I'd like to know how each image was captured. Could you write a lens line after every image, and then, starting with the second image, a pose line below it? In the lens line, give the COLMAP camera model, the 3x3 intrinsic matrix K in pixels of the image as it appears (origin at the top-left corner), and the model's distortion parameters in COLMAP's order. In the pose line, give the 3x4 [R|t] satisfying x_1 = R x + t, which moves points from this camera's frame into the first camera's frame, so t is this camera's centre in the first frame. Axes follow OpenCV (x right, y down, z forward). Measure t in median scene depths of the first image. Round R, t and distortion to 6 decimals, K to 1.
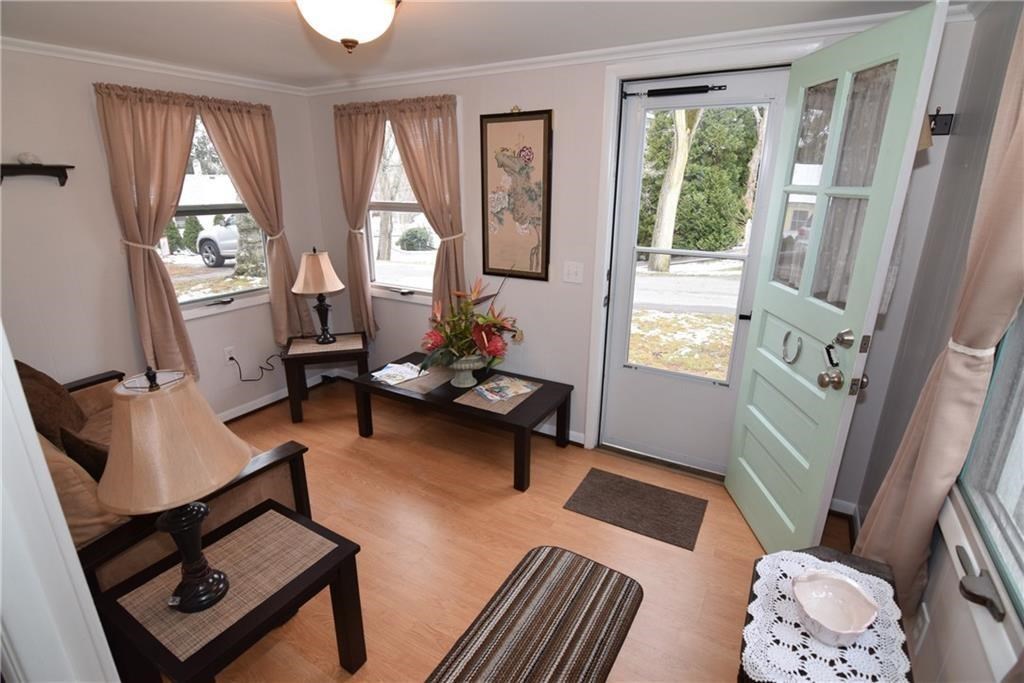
lens RADIAL K [[495.6, 0, 503.1], [0, 495.6, 341.3], [0, 0, 1]] dist [-0.016081, -0.001819]
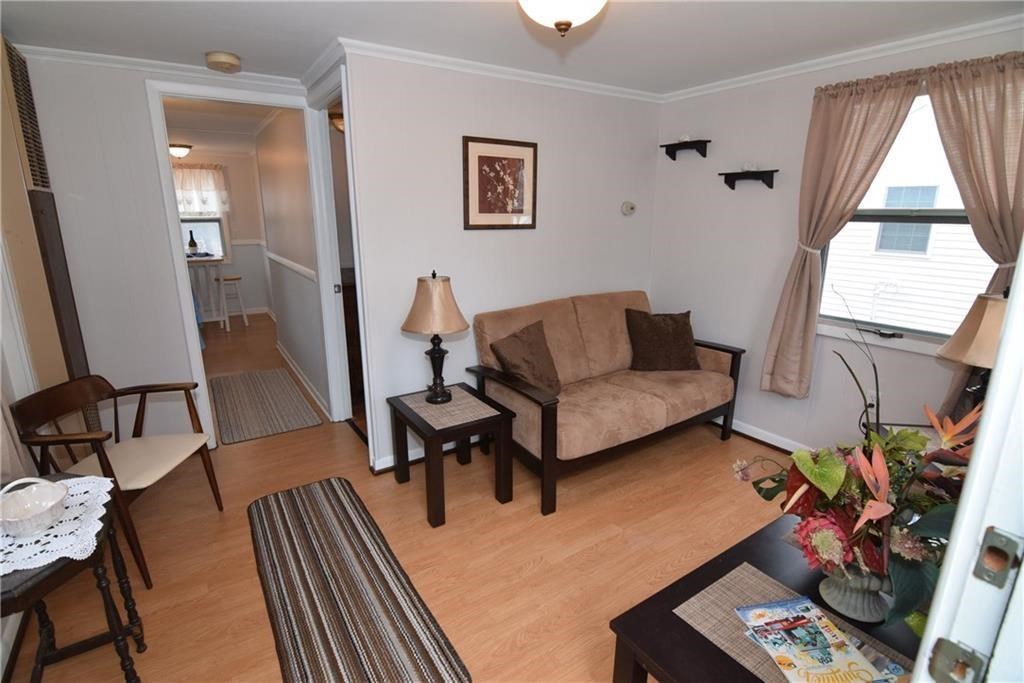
lens RADIAL K [[495.6, 0, 506.6], [0, 495.6, 339.5], [0, 0, 1]] dist [-0.016081, -0.001819]
pose [[-0.440478, 0.220599, -0.870239, 0.460142], [-0.269155, 0.892302, 0.362427, -0.237785], [0.856466, 0.393871, -0.333664, 0.928522]]
